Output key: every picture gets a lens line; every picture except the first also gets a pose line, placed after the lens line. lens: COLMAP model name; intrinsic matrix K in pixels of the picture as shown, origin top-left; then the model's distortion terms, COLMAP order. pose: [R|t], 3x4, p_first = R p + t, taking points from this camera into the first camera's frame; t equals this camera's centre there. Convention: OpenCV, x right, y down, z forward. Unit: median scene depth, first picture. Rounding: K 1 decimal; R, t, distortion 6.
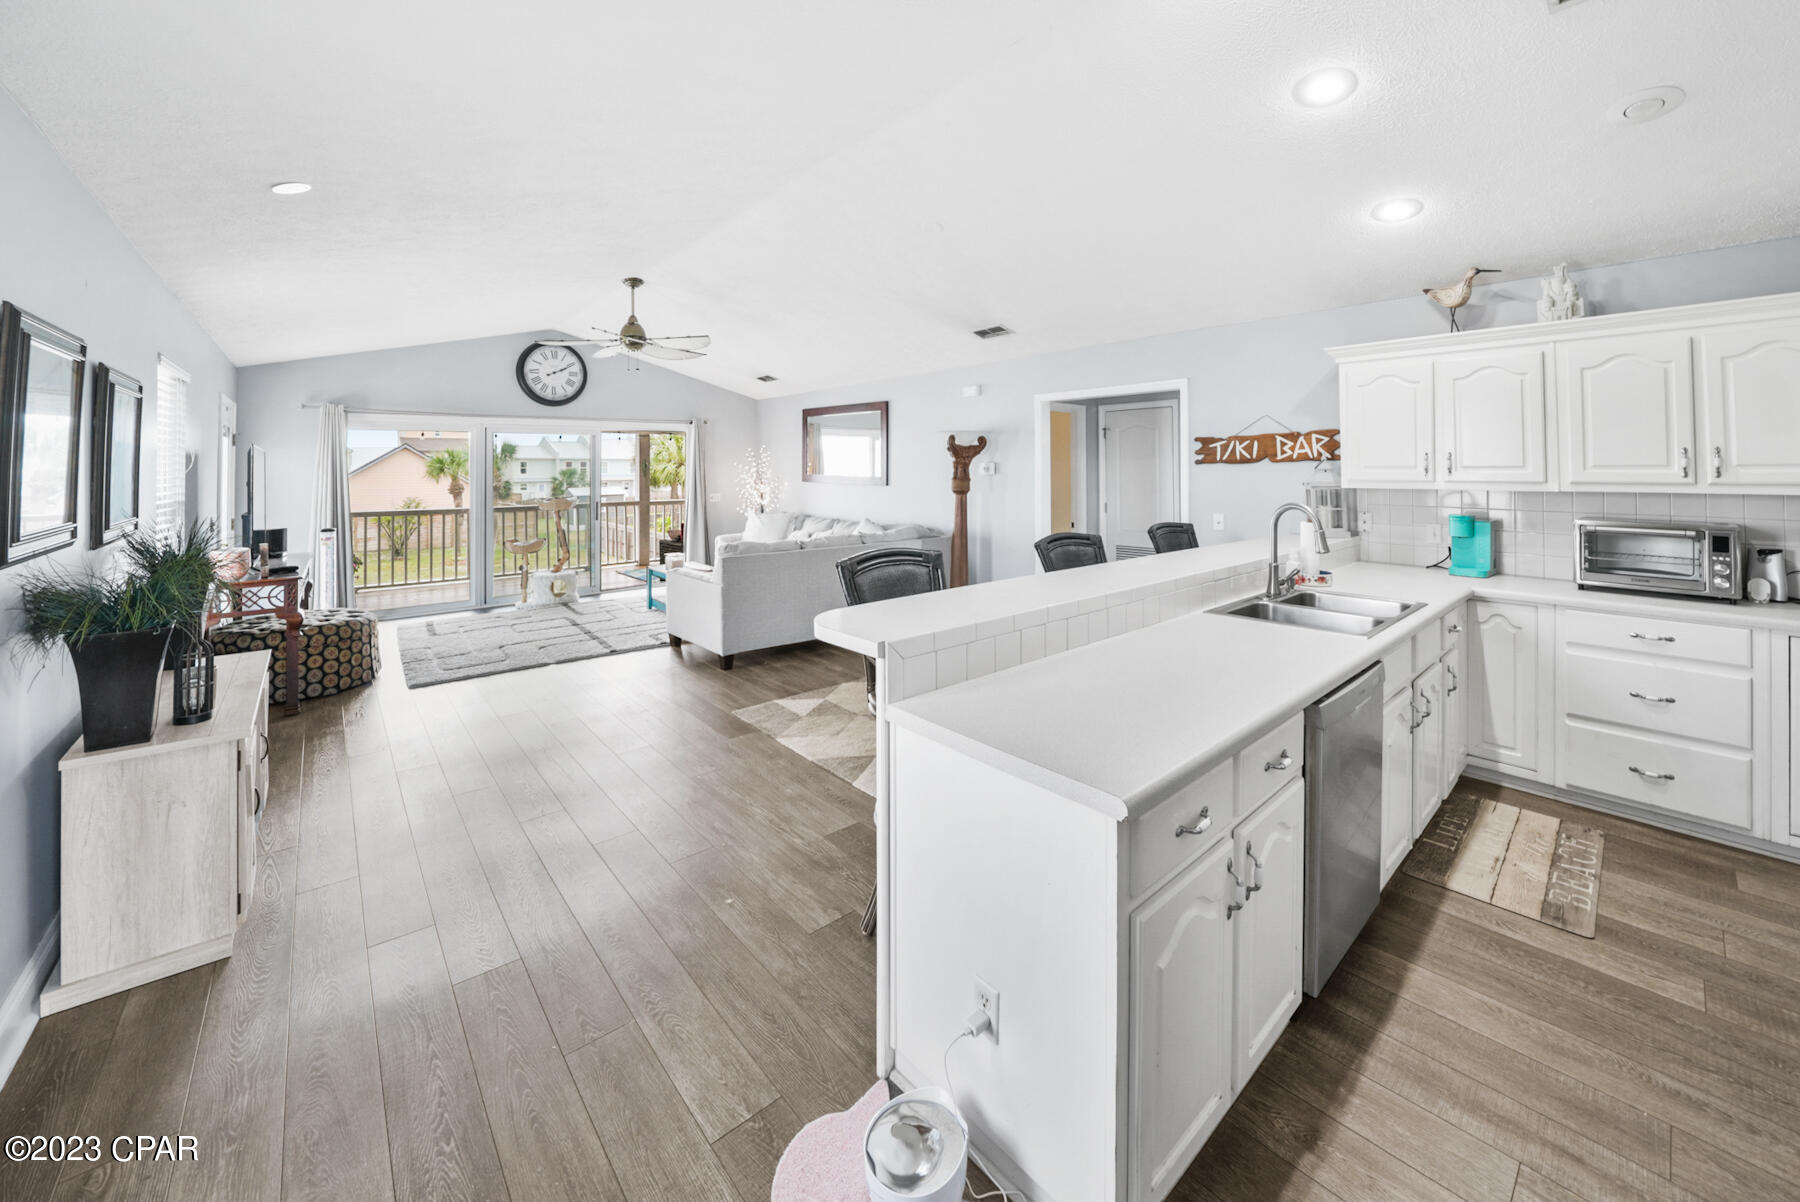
lens RADIAL K [[683.8, 0, 916.0], [0, 683.8, 465.3], [0, 0, 1]] dist [-0.024737, 0.000385]
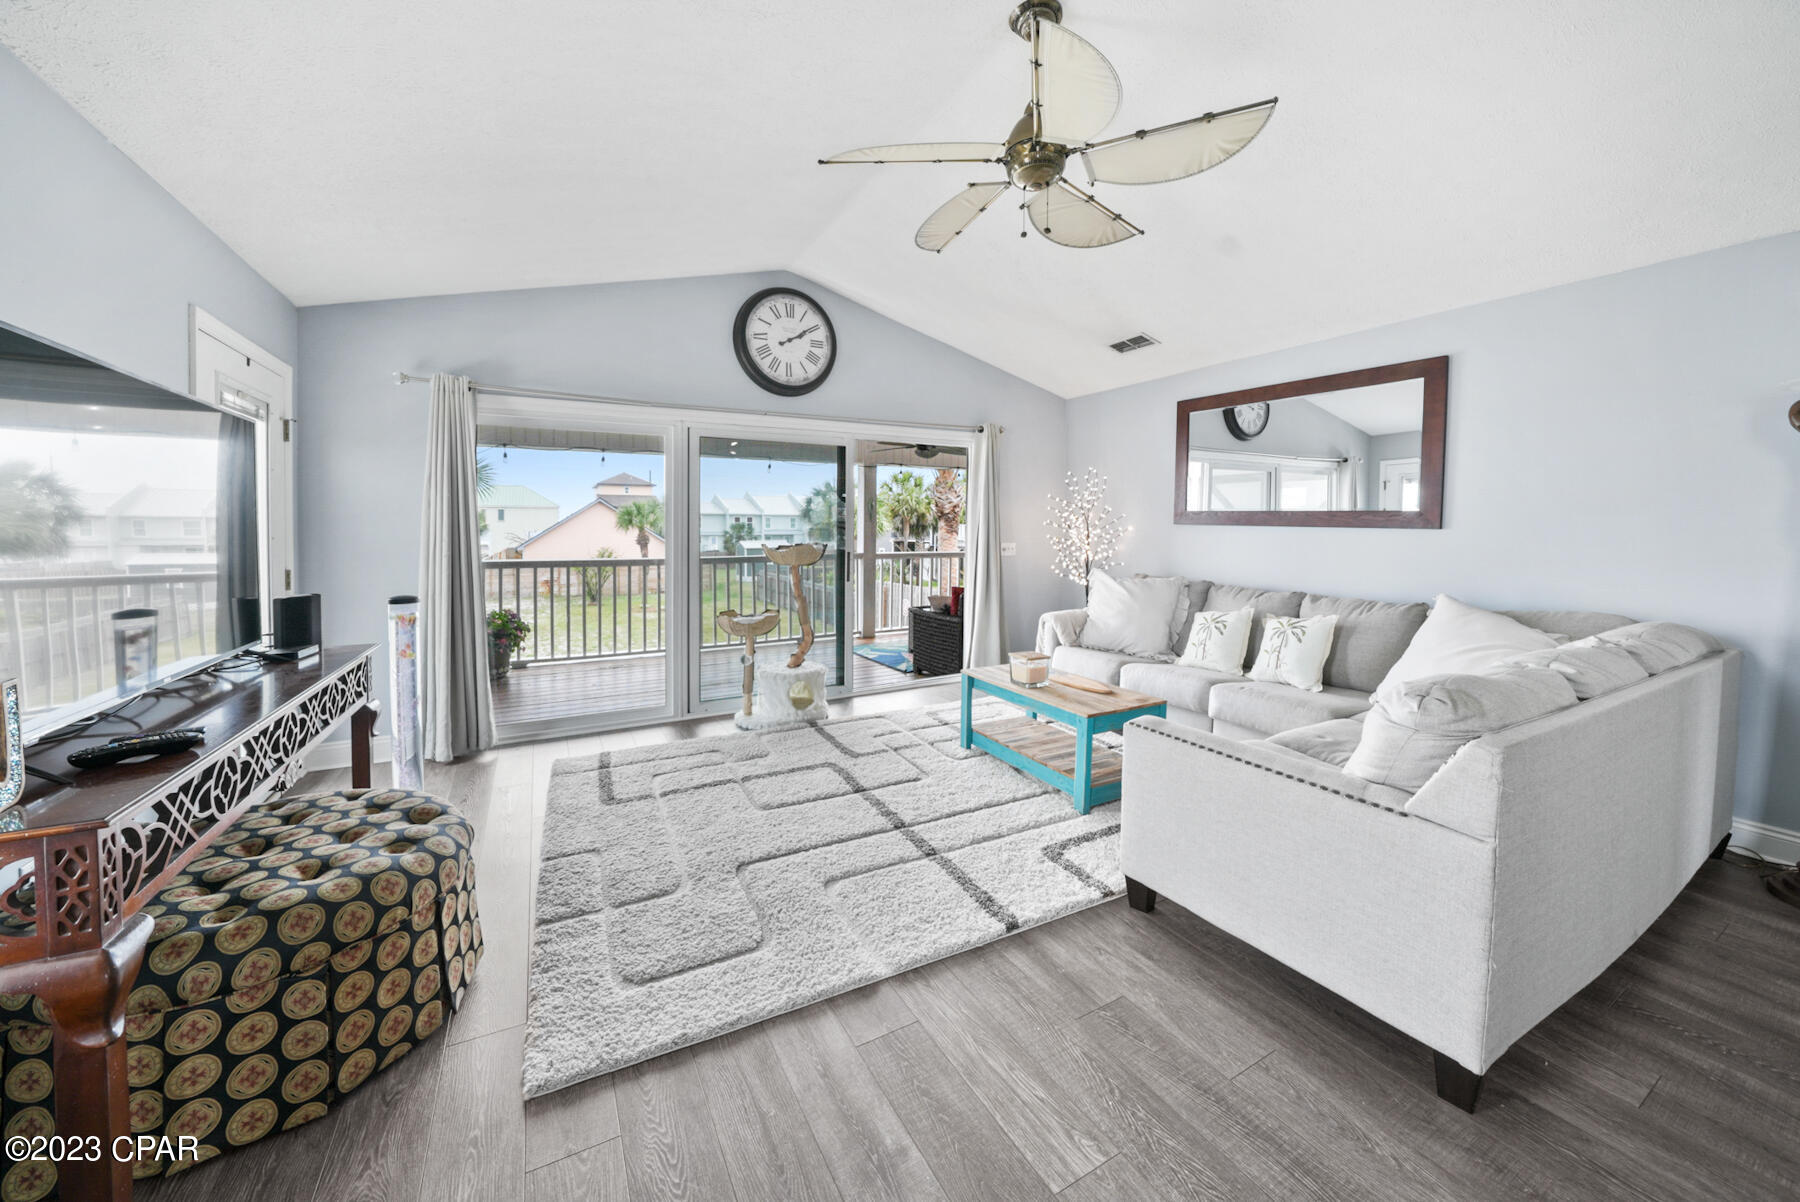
lens RADIAL K [[662.0, 0, 902.8], [0, 662.0, 540.0], [0, 0, 1]] dist [-0.020242, 0.000178]
pose [[0.975614, 0.012570, -0.219132, -0.310825], [-0.007184, 0.999653, 0.025358, 0.029316], [0.219375, -0.023165, 0.975366, 0.451574]]
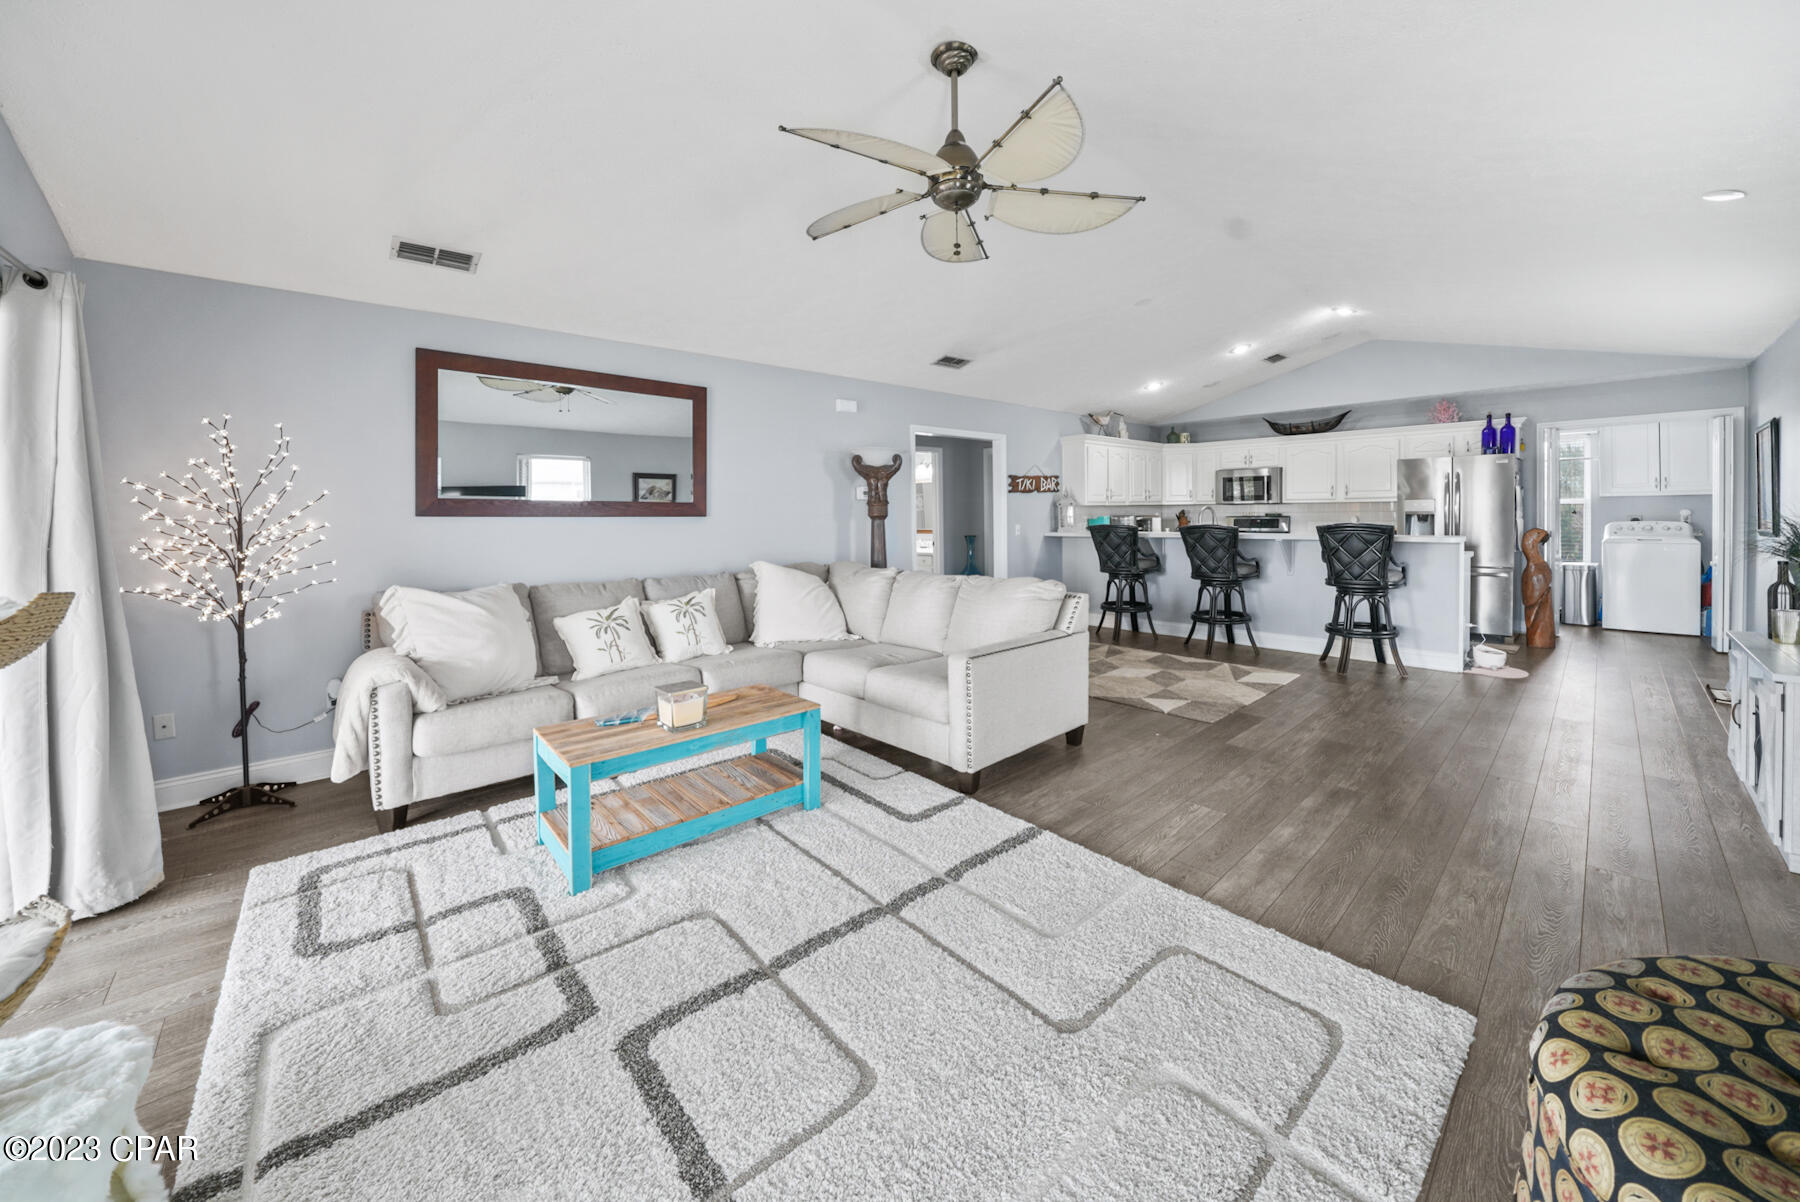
lens RADIAL K [[662.0, 0, 902.8], [0, 662.0, 540.0], [0, 0, 1]] dist [-0.020242, 0.000178]
pose [[-0.018771, -0.036113, 0.999171, -0.702485], [0.009753, 0.999293, 0.036300, 0.031715], [-0.999776, 0.010427, -0.018405, 0.840971]]
